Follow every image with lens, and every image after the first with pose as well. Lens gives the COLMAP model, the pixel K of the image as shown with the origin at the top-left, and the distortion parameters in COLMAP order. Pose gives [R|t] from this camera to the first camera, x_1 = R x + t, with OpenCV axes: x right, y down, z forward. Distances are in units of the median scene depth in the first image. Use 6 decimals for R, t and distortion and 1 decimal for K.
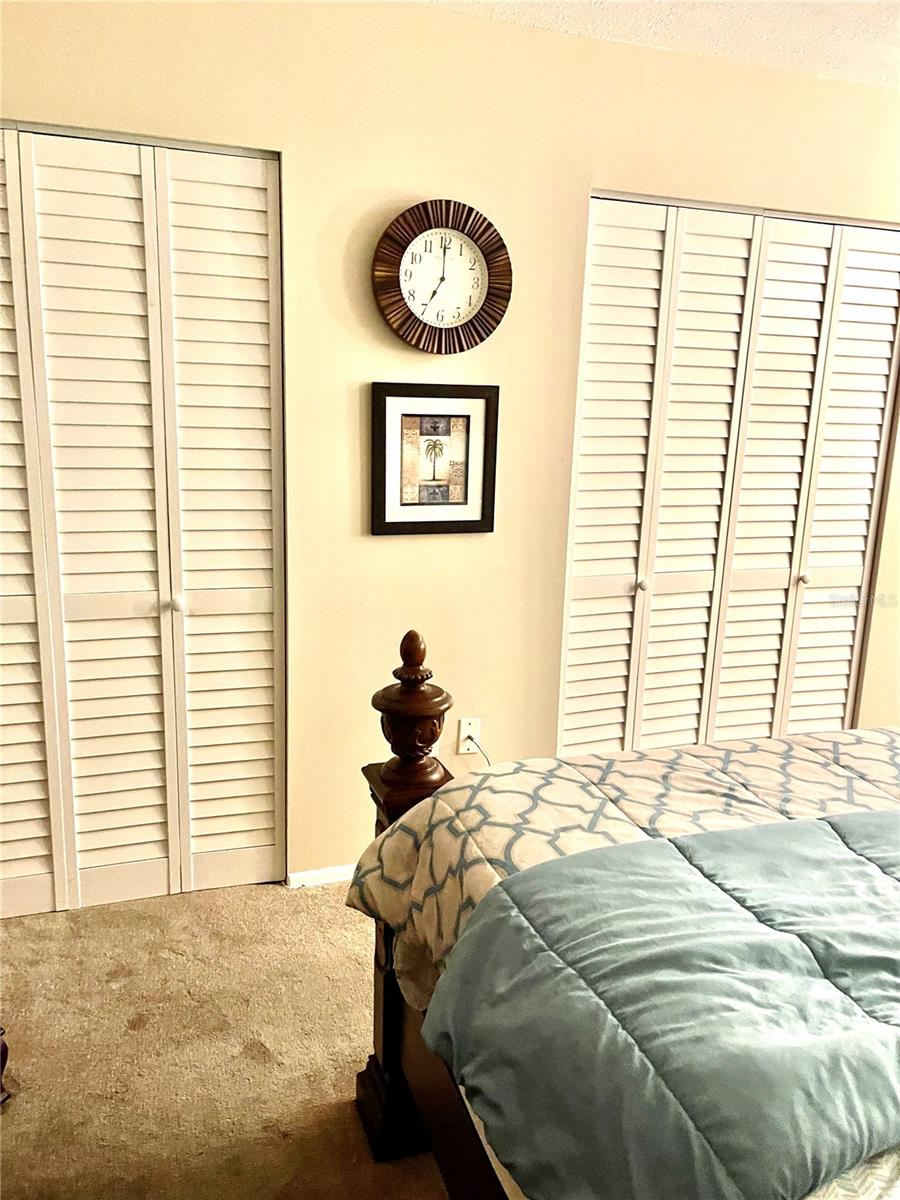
lens RADIAL K [[907.7, 0, 458.4], [0, 907.7, 602.8], [0, 0, 1]] dist [0.029932, -0.002270]
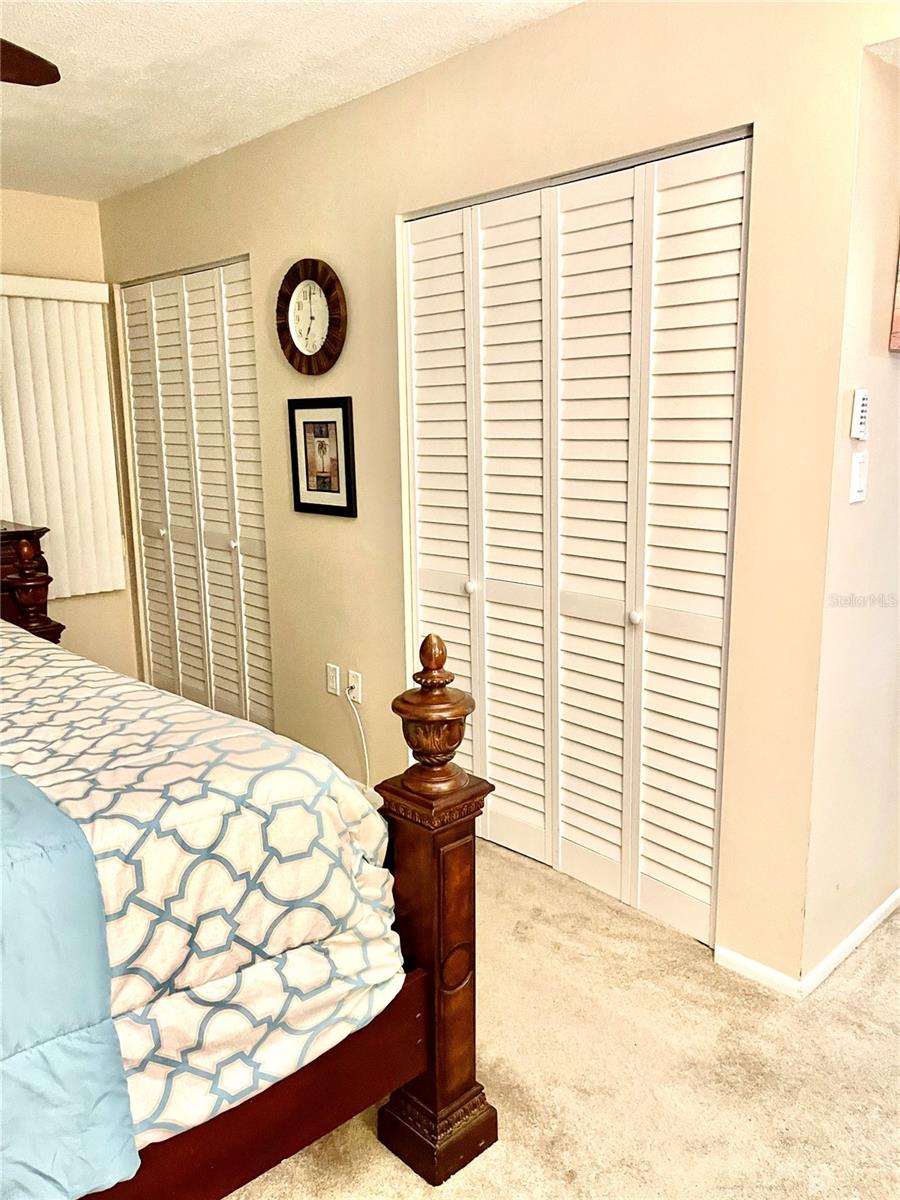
lens RADIAL K [[907.7, 0, 458.4], [0, 907.7, 602.8], [0, 0, 1]] dist [0.029932, -0.002270]
pose [[0.384007, 0.149066, -0.911218, 1.255669], [-0.181650, 0.979792, 0.083733, -0.097174], [0.905286, 0.133369, 0.403324, 0.682535]]
